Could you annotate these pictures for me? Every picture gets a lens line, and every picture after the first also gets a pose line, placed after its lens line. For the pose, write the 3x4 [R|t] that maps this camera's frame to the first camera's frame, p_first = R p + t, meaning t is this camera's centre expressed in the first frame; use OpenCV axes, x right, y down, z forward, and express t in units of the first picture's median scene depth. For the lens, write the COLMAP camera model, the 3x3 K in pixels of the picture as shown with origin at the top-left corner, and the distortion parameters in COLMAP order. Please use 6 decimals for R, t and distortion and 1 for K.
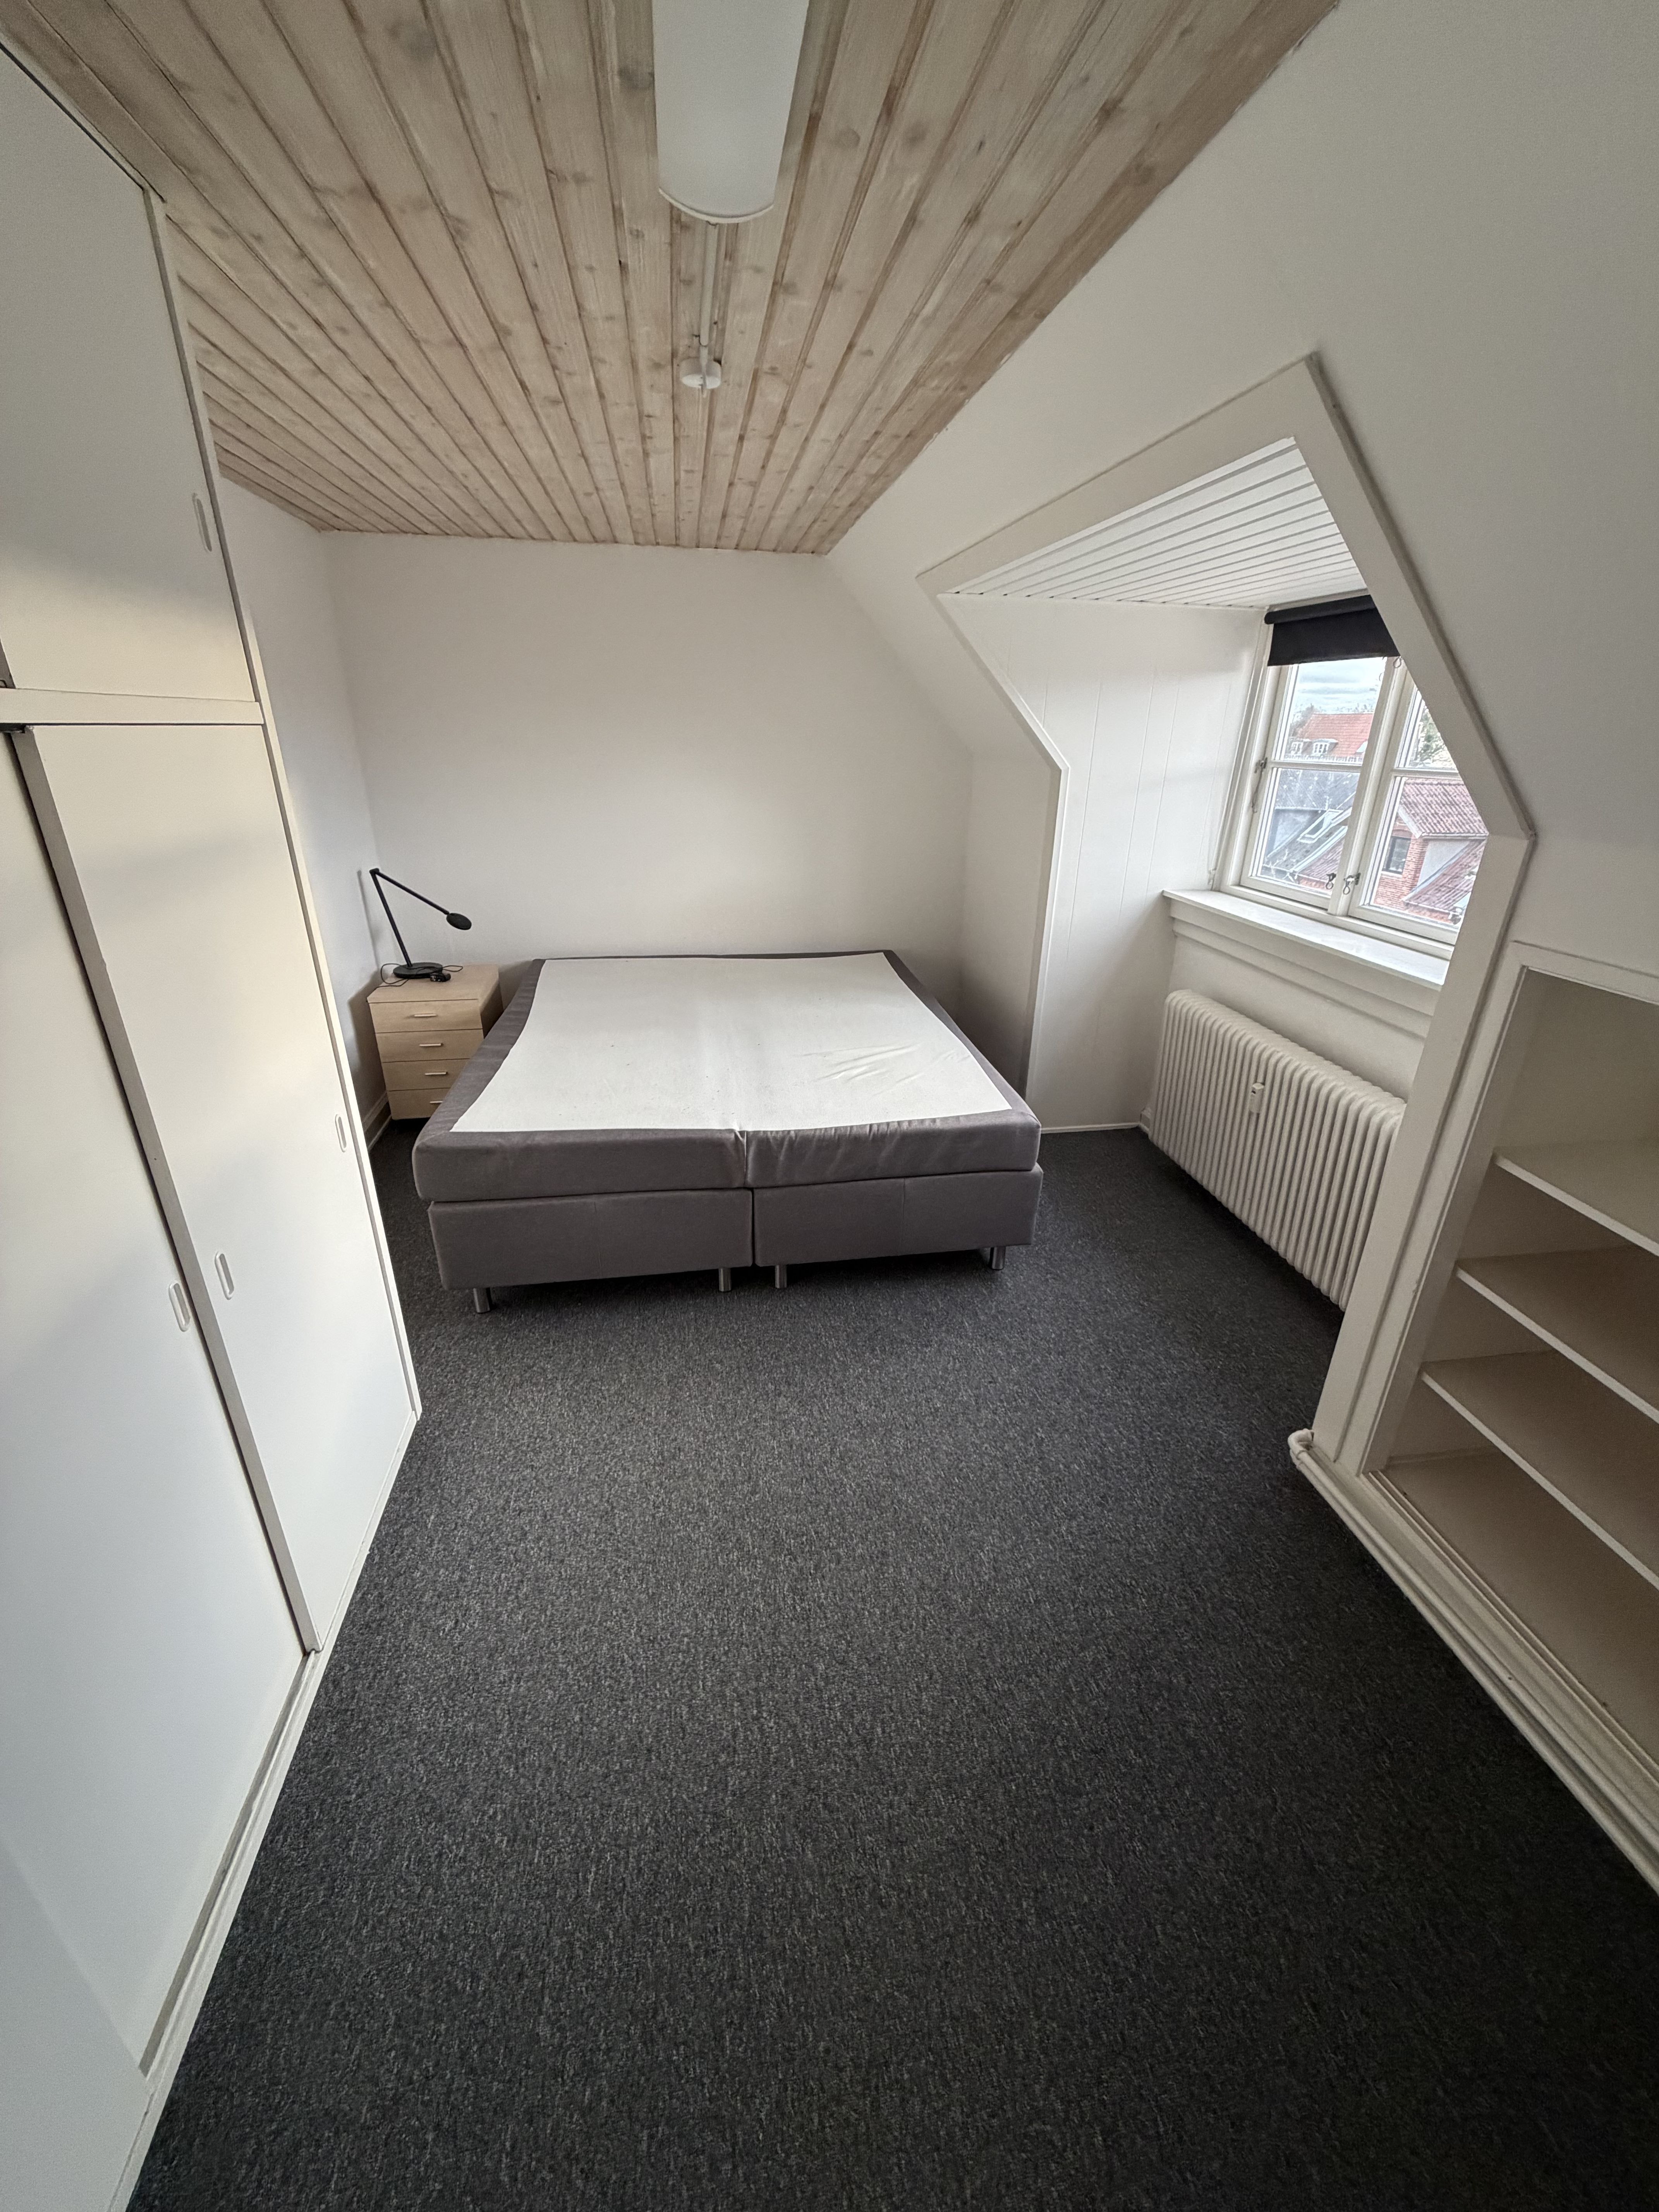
lens RADIAL K [[871.6, 0, 836.4], [0, 871.6, 1095.8], [0, 0, 1]] dist [-0.000529, 0.000139]
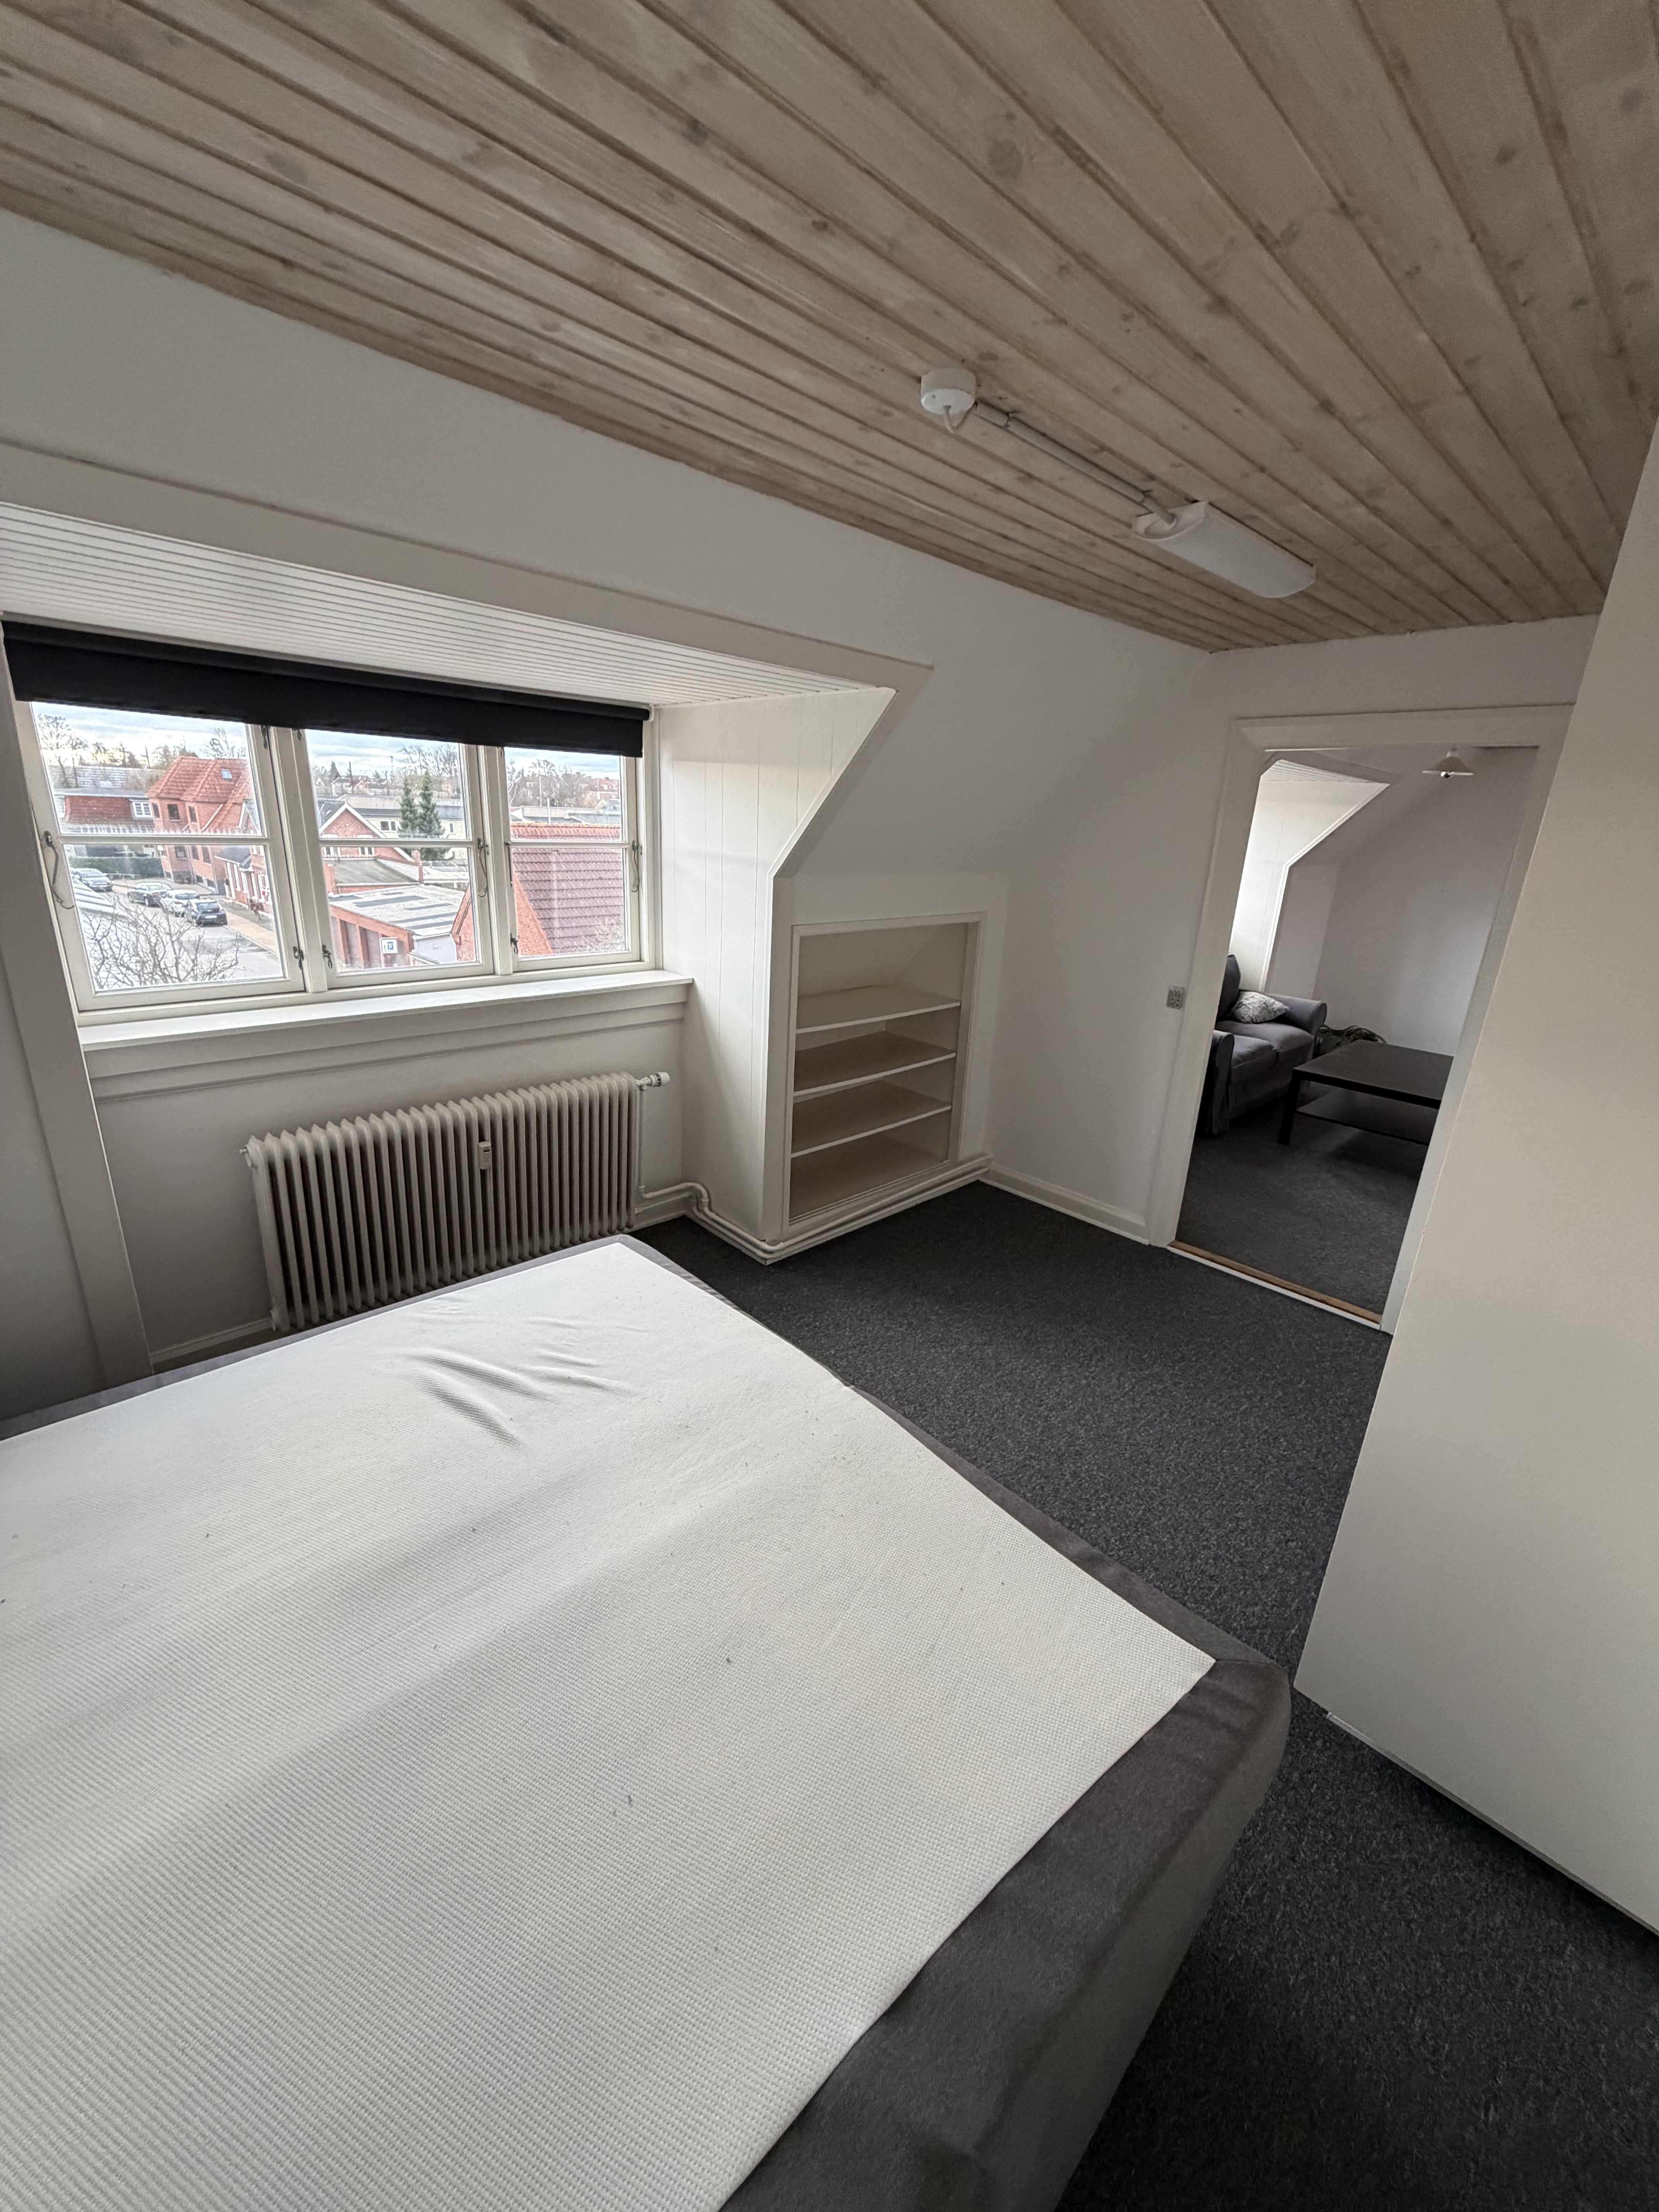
lens RADIAL K [[871.6, 0, 836.4], [0, 871.6, 1095.8], [0, 0, 1]] dist [-0.000529, 0.000139]
pose [[-0.558541, -0.299863, 0.773379, -0.571989], [0.269374, 0.816261, 0.511034, -0.509911], [-0.784519, 0.493761, -0.375140, 1.113260]]
